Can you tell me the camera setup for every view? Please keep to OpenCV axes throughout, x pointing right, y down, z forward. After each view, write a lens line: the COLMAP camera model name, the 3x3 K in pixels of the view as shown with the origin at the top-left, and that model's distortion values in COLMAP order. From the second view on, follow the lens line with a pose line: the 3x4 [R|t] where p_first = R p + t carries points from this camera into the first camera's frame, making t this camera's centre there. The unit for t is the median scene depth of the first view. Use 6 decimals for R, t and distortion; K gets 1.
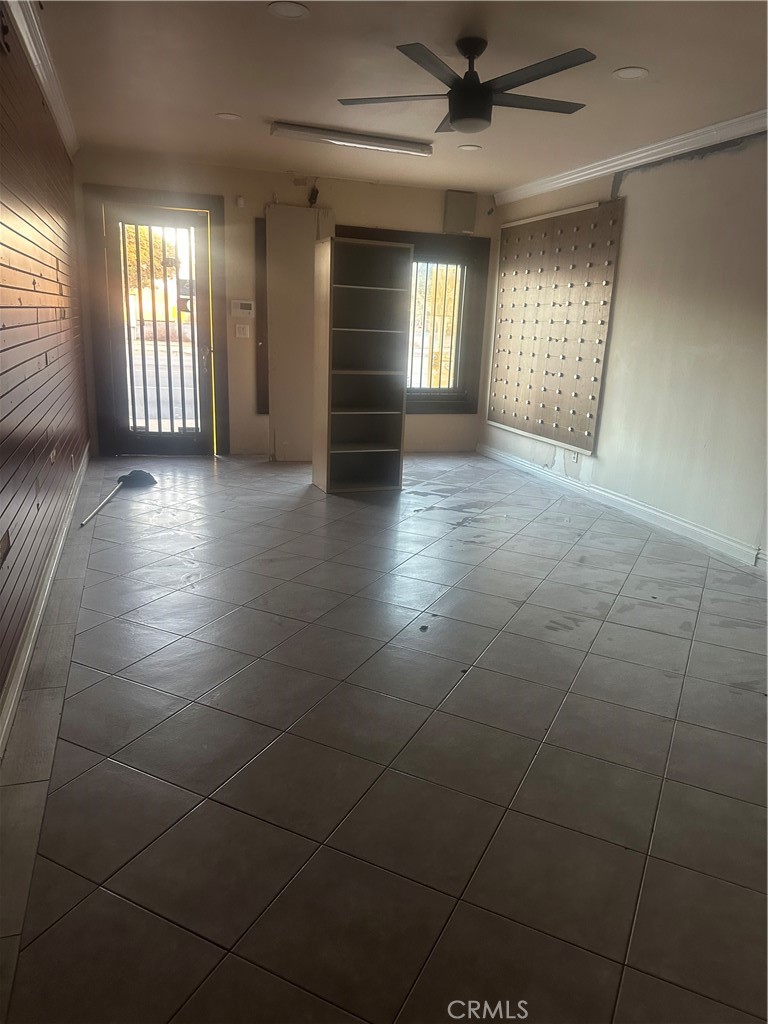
lens RADIAL K [[712.1, 0, 398.2], [0, 712.1, 511.0], [0, 0, 1]] dist [0.008134, -0.000402]
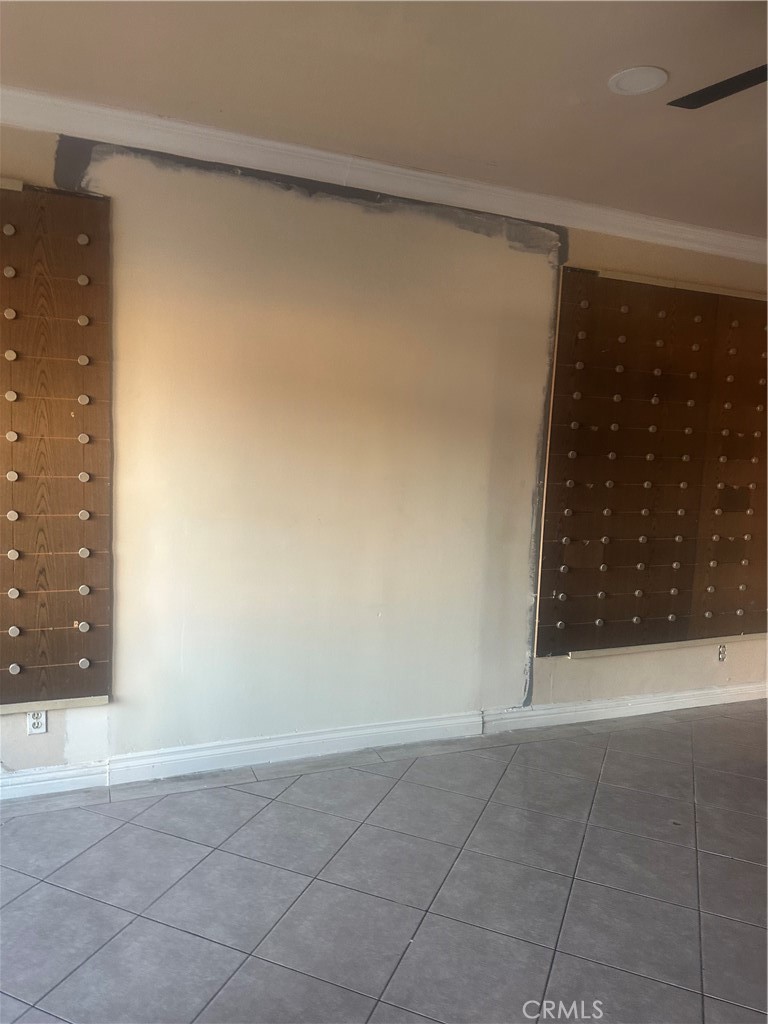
lens RADIAL K [[719.8, 0, 384.0], [0, 719.8, 512.0], [0, 0, 1]] dist [0.073921, -0.086514]
pose [[-0.059615, -0.140343, 0.988307, -0.227874], [0.229272, 0.961674, 0.150391, -0.246244], [-0.971535, 0.235557, -0.025153, 0.835949]]
